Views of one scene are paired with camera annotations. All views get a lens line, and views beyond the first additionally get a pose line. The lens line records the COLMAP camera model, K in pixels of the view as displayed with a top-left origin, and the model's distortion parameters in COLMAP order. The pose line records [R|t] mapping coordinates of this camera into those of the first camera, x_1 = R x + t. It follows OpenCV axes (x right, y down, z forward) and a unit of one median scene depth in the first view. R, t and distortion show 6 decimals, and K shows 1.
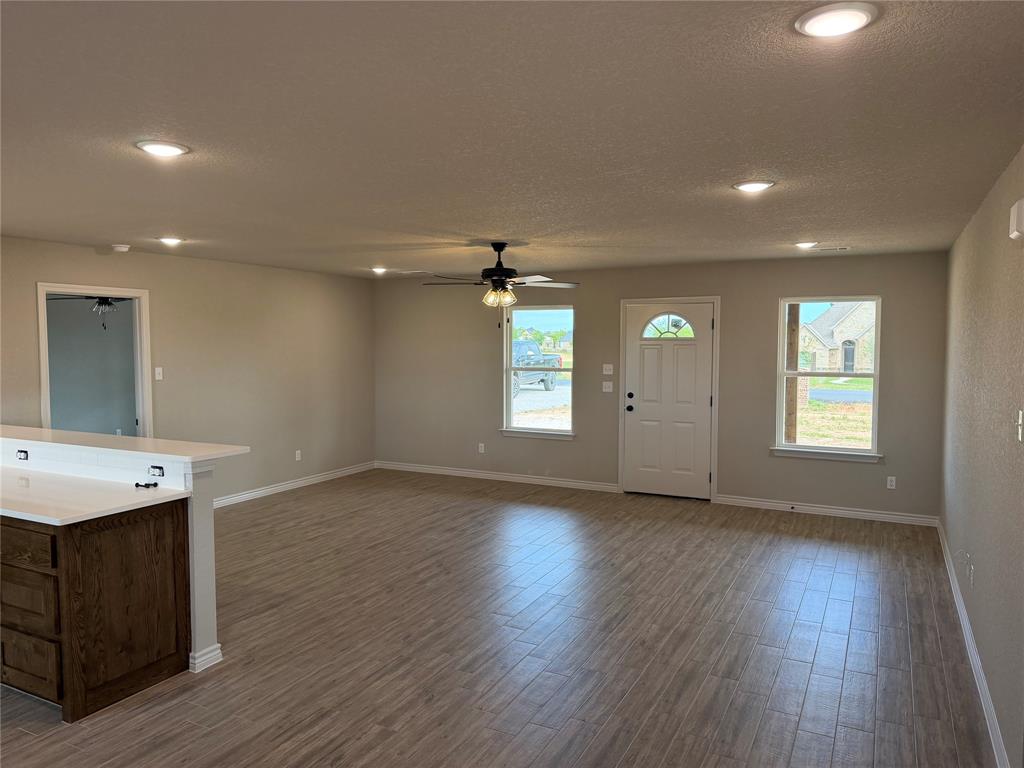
lens RADIAL K [[721.7, 0, 515.2], [0, 721.7, 384.0], [0, 0, 1]] dist [0.001802, -0.007628]
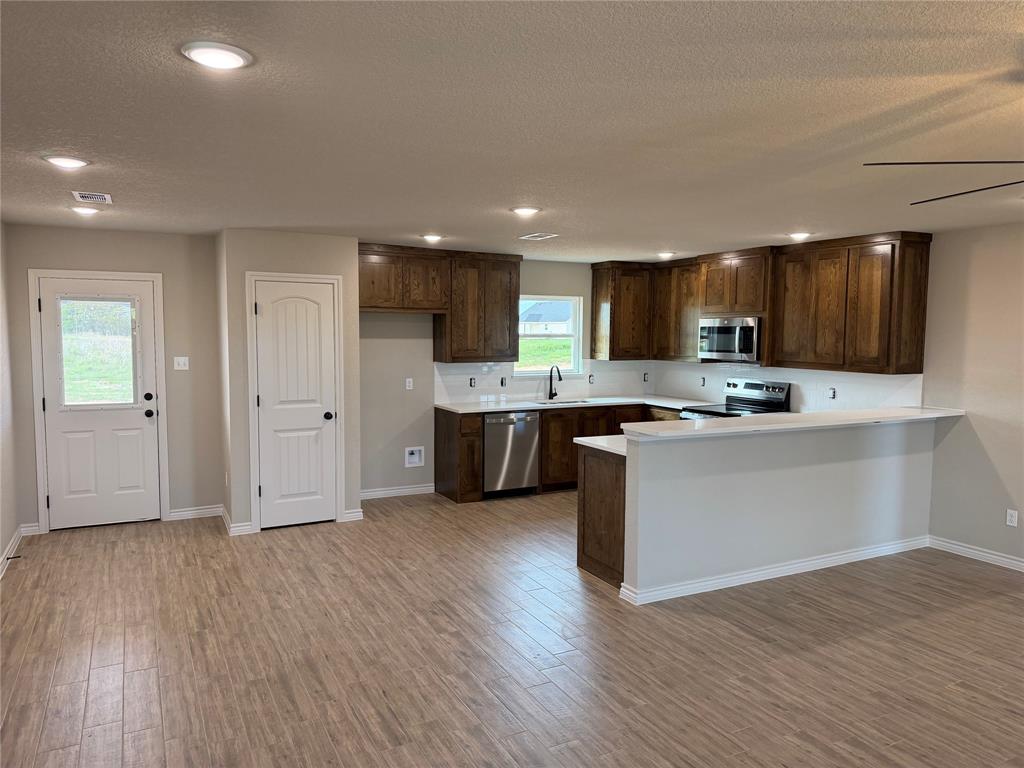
lens RADIAL K [[721.7, 0, 515.0], [0, 721.7, 384.5], [0, 0, 1]] dist [0.001802, -0.007628]
pose [[-0.573932, 0.059978, -0.816704, 0.536561], [-0.059835, 0.991577, 0.114869, -0.078475], [0.816714, 0.114794, -0.565509, 1.230289]]
